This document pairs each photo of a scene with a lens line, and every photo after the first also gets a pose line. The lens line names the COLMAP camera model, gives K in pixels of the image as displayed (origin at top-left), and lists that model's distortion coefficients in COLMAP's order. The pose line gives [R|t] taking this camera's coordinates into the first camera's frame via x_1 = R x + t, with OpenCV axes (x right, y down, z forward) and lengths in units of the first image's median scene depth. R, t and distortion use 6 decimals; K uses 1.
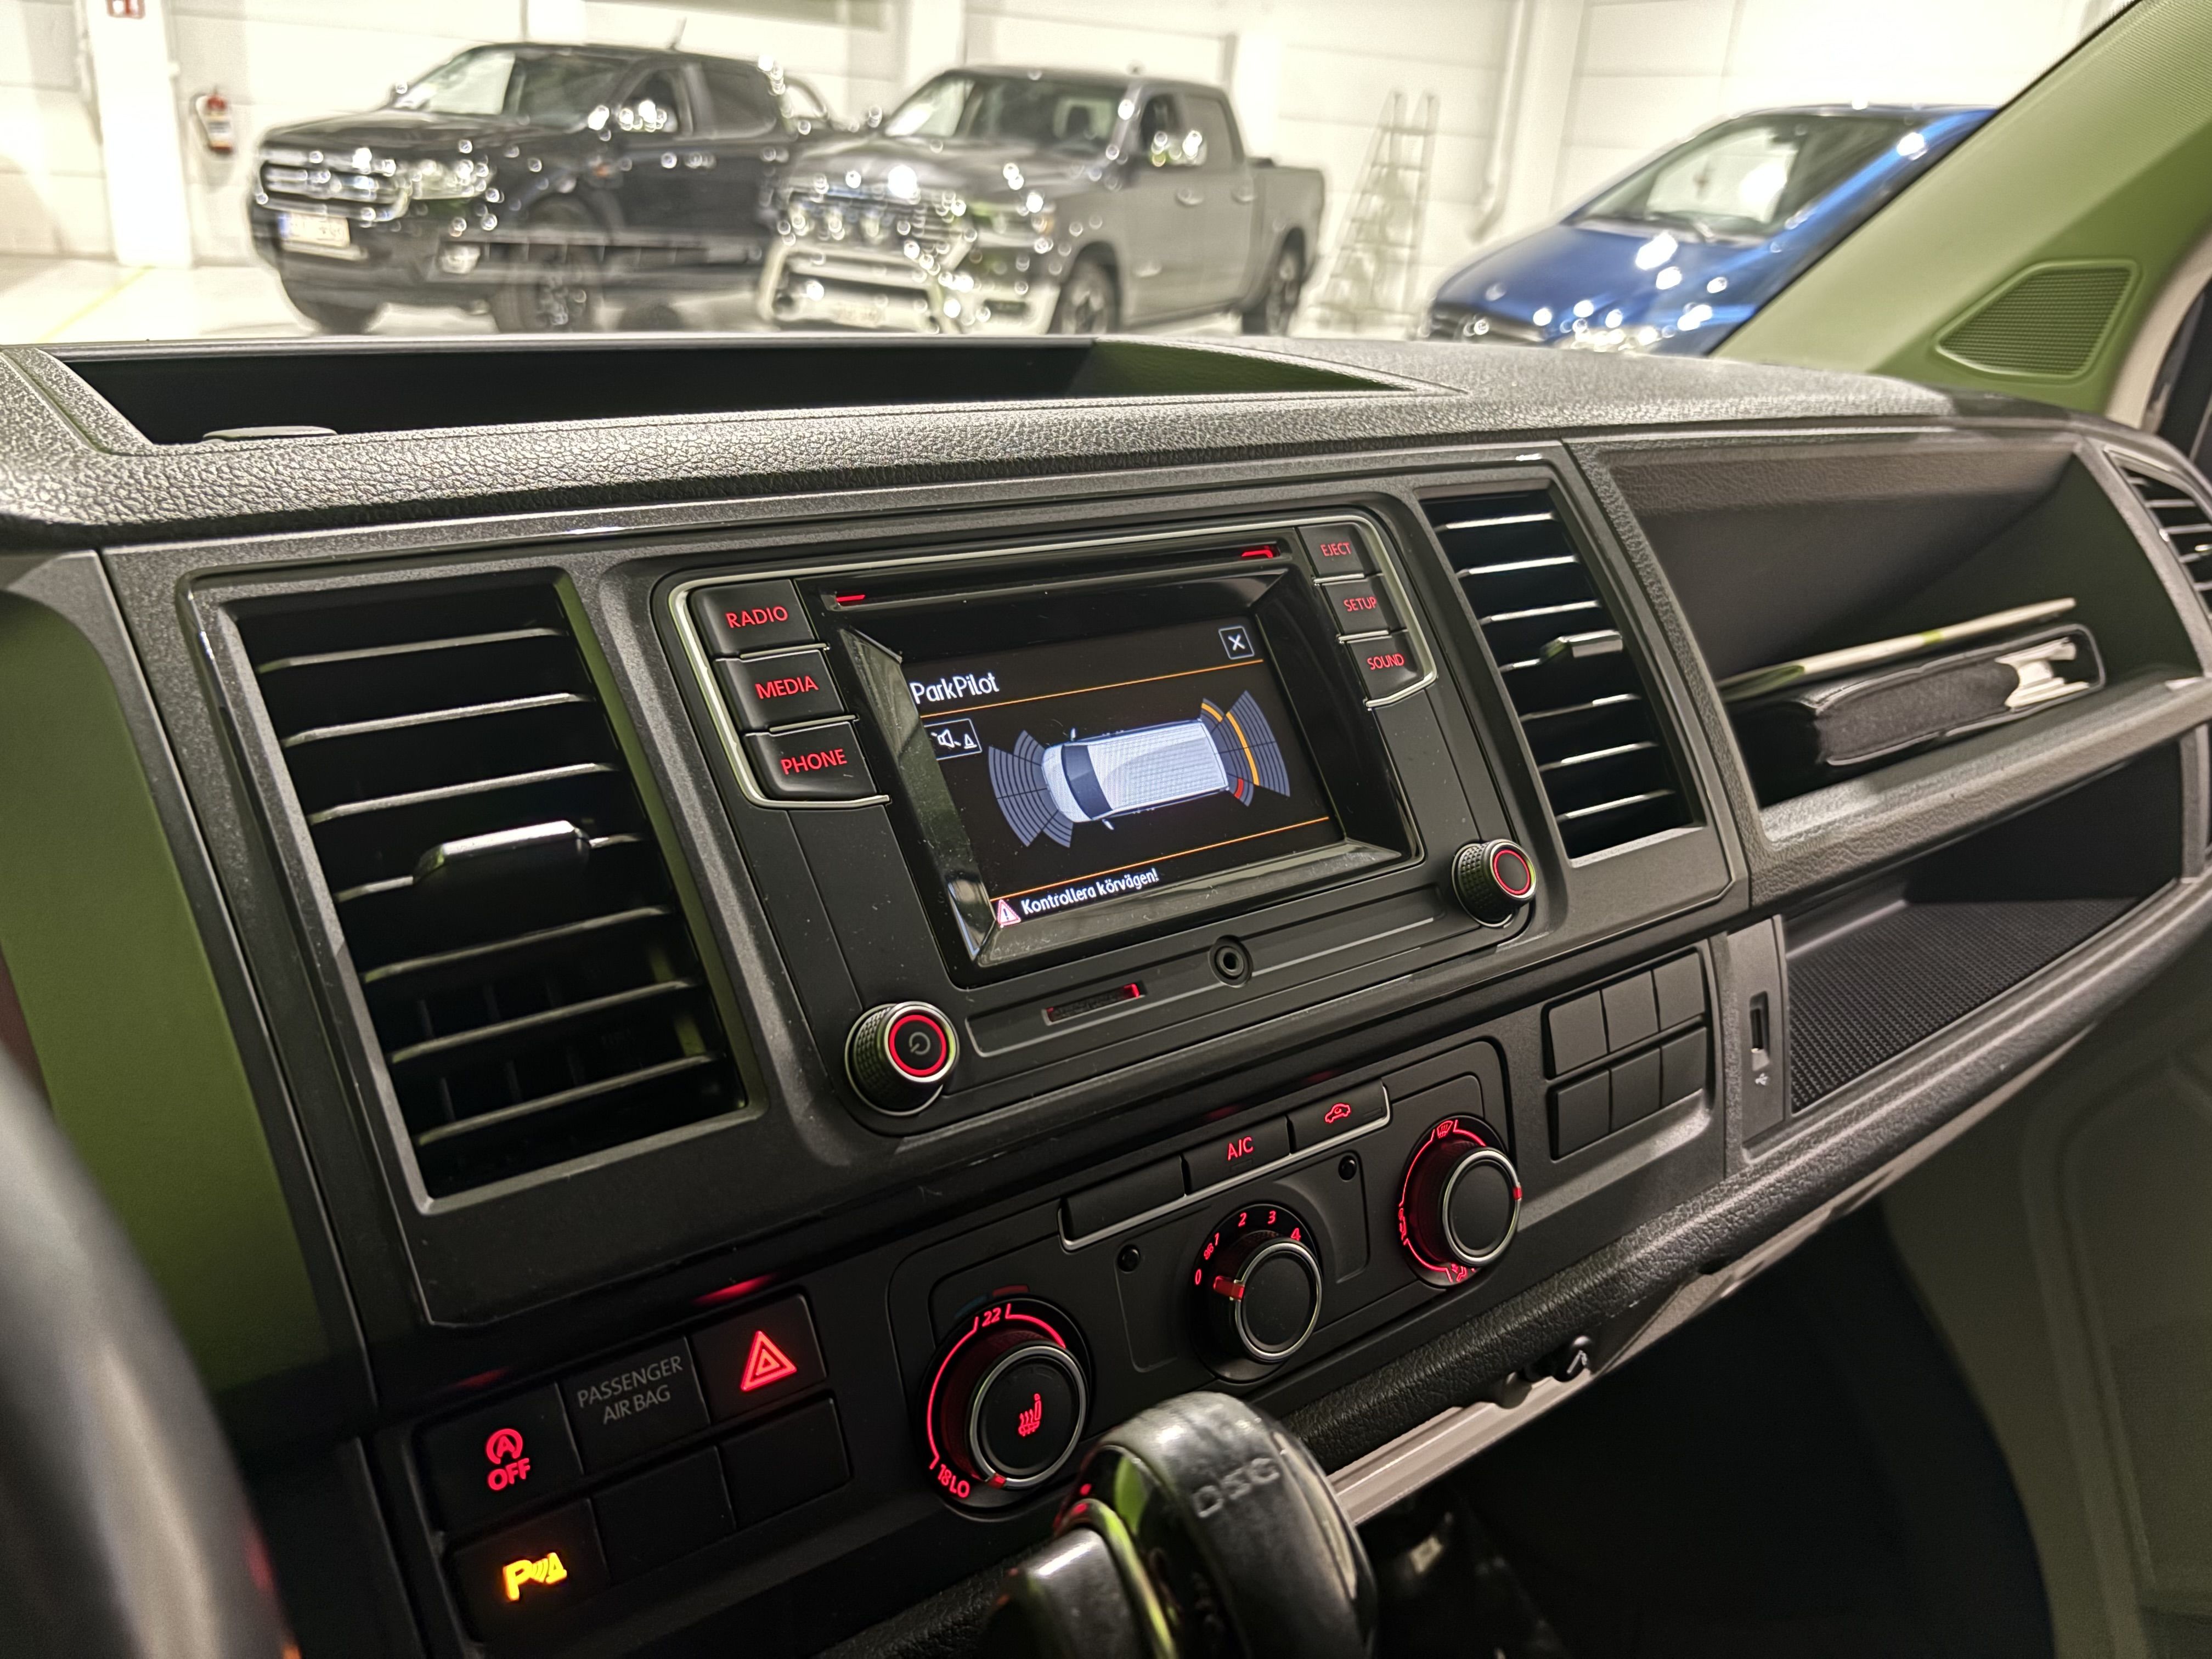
lens RADIAL K [[1726.2, 0, 1106.0], [0, 1726.2, 829.5], [0, 0, 1]] dist [-0.002921, -0.038111]
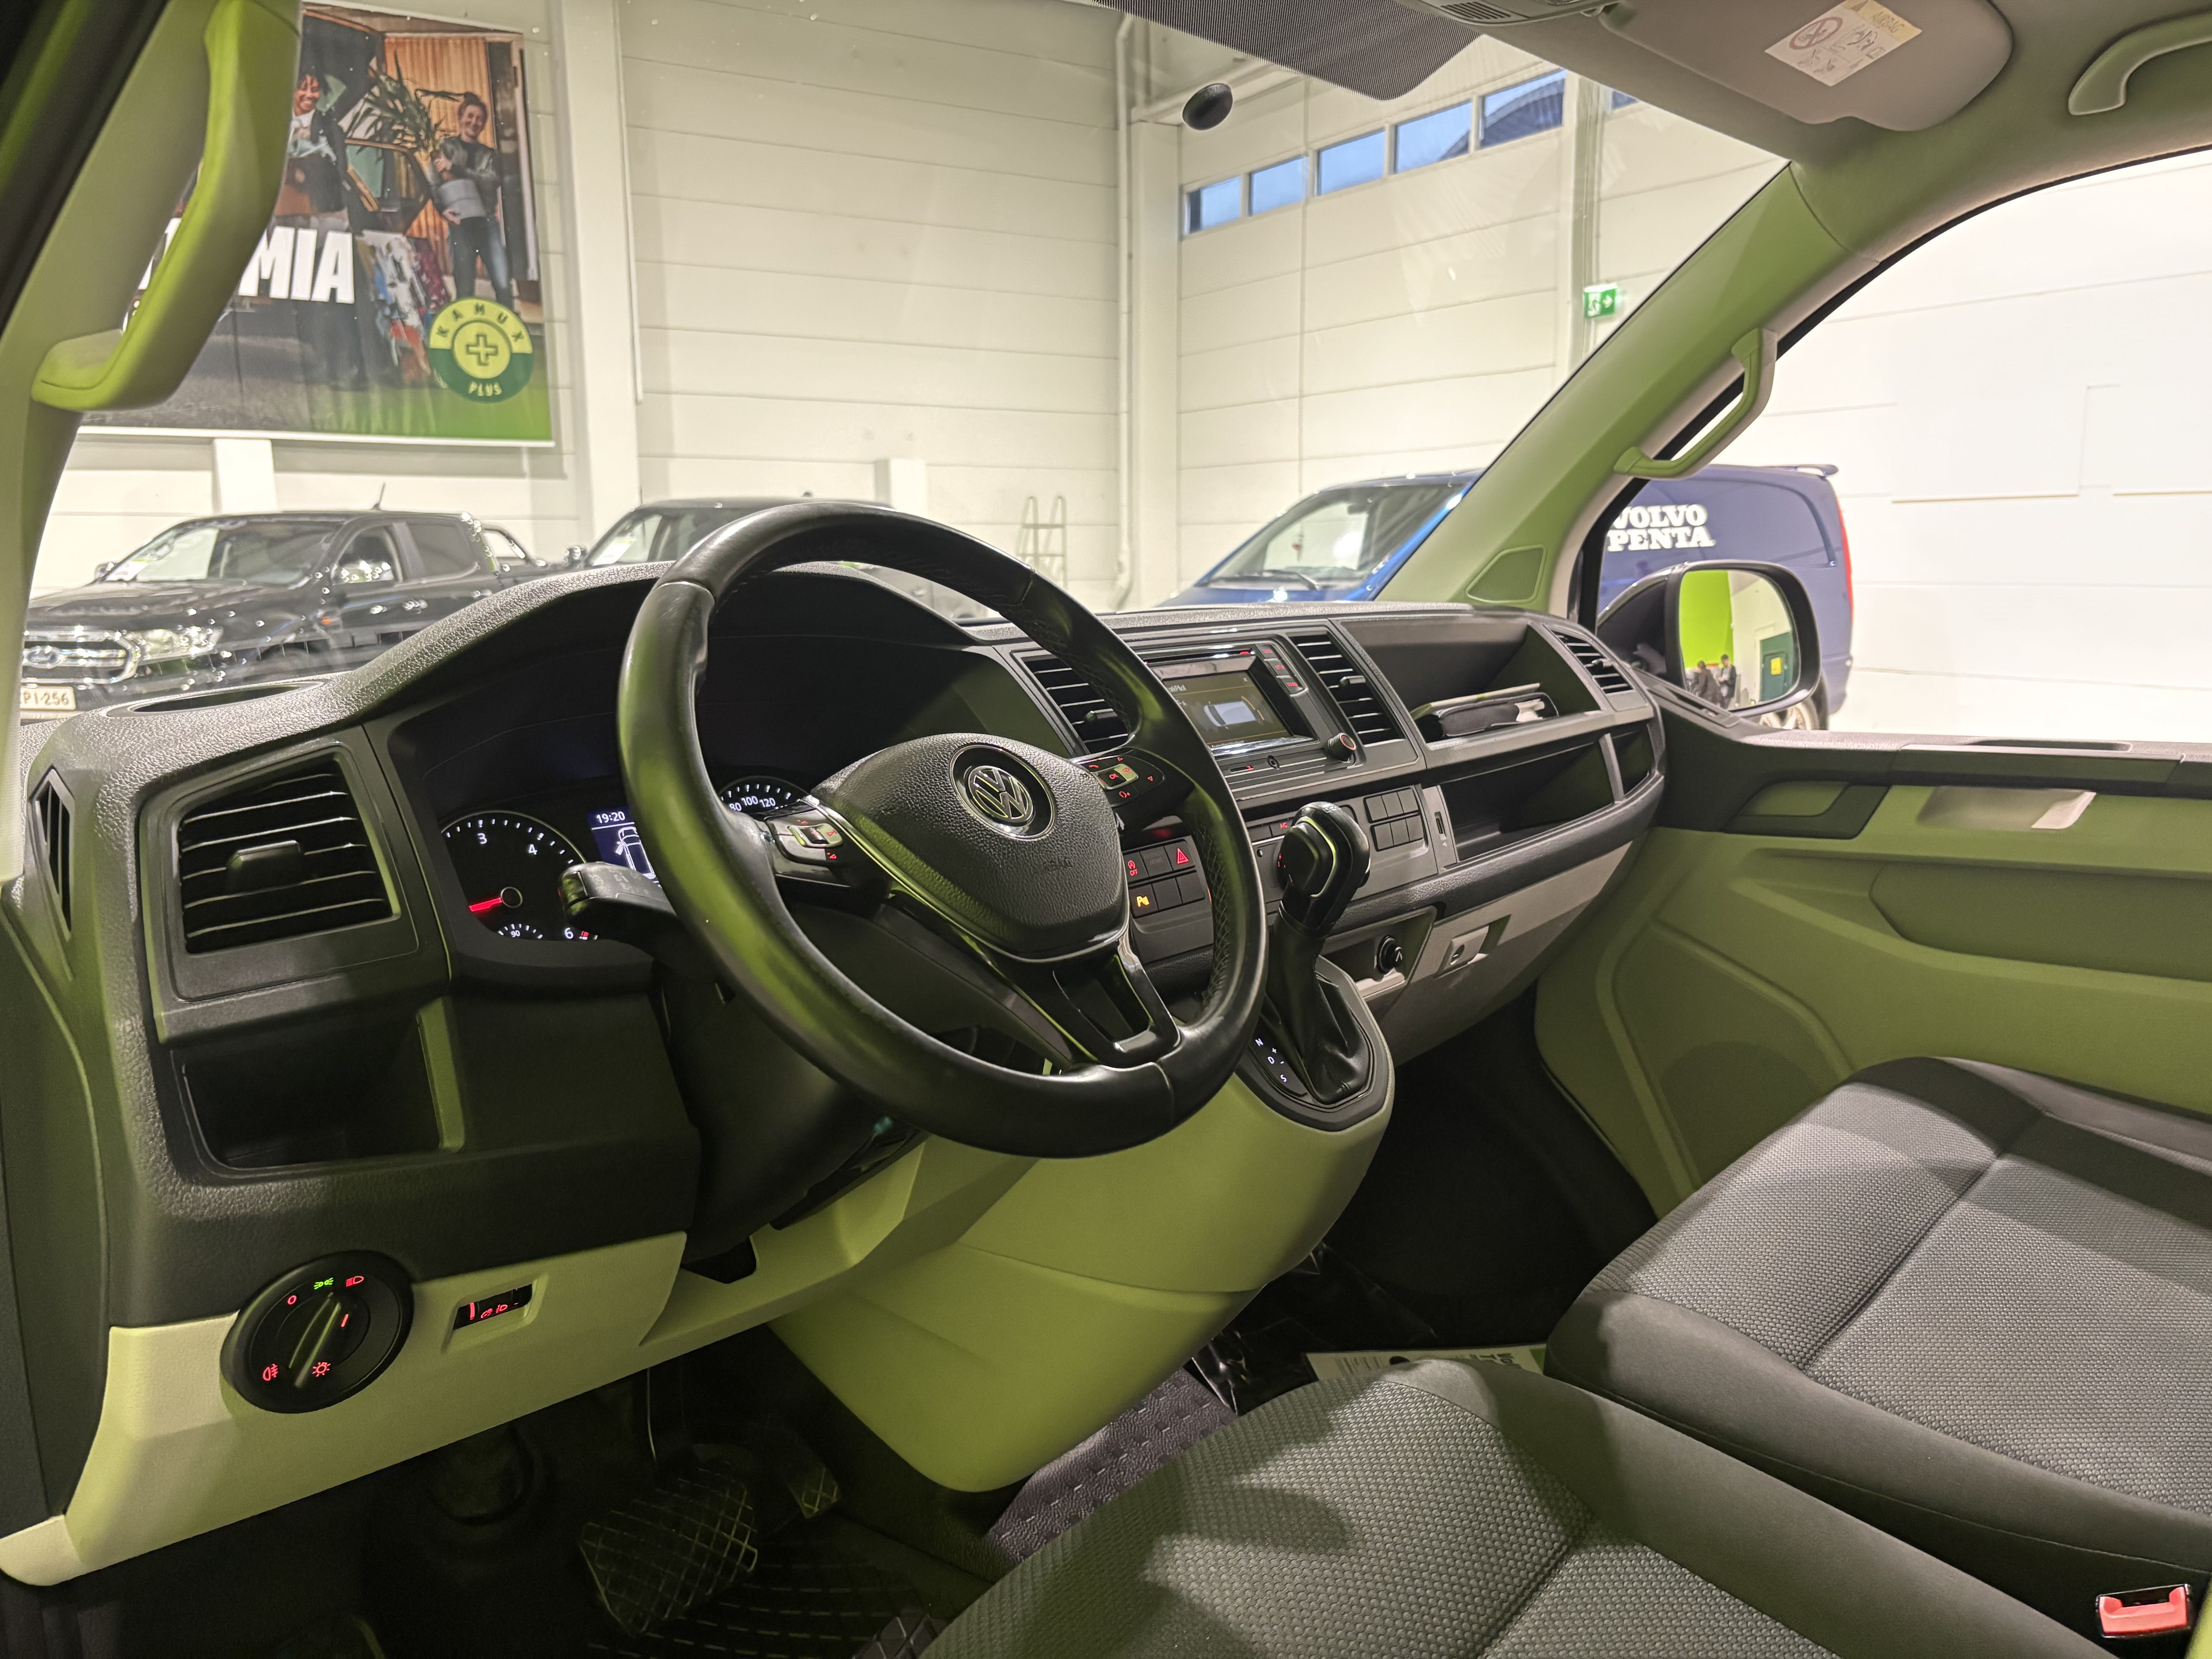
lens RADIAL K [[1668.4, 0, 1106.0], [0, 1668.4, 829.5], [0, 0, 1]] dist [-0.000210, 0.000277]
pose [[0.975644, -0.114945, 0.186831, -0.040514], [0.151630, 0.968862, -0.195740, 0.037306], [-0.158515, 0.219302, 0.962694, -0.093256]]
